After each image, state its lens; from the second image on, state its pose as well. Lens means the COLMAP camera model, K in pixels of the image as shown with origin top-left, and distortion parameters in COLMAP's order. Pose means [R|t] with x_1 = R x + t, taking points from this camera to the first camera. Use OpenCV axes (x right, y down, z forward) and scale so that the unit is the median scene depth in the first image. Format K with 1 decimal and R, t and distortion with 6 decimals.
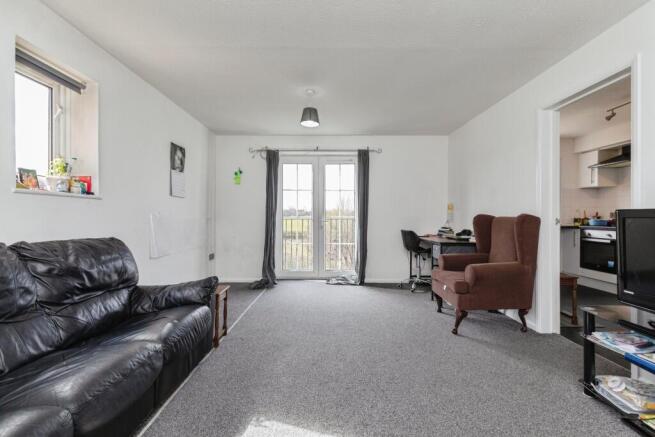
lens RADIAL K [[297.5, 0, 329.0], [0, 297.5, 218.4], [0, 0, 1]] dist [0.021419, 0.000130]
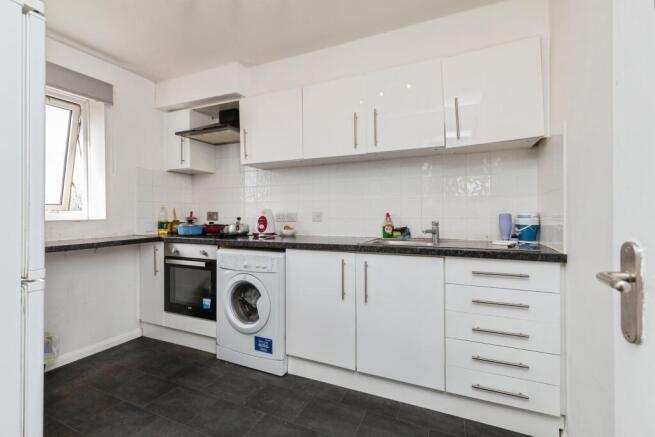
lens RADIAL K [[297.5, 0, 327.7], [0, 297.5, 214.1], [0, 0, 1]] dist [0.021419, 0.000130]
pose [[0.438335, -0.003865, 0.898803, 0.473016], [0.007224, 0.999974, 0.000776, -0.014369], [-0.898783, 0.006153, 0.438351, 0.493981]]
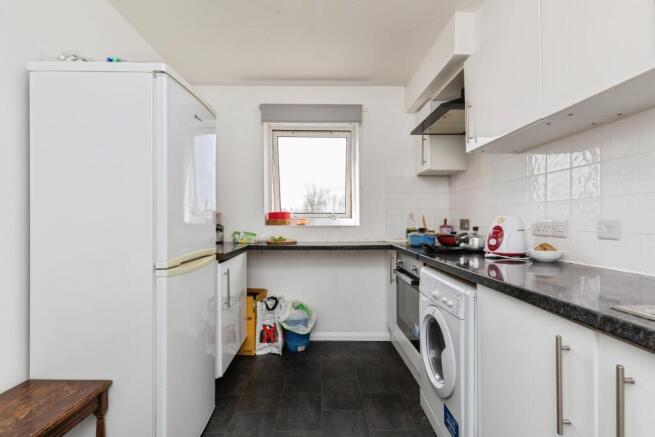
lens RADIAL K [[297.5, 0, 326.1], [0, 297.5, 221.1], [0, 0, 1]] dist [0.021419, 0.000130]
pose [[0.999991, 0.002960, -0.003100, 0.713686], [-0.002965, 0.999994, -0.001583, -0.015896], [0.003095, 0.001593, 0.999994, 0.484004]]
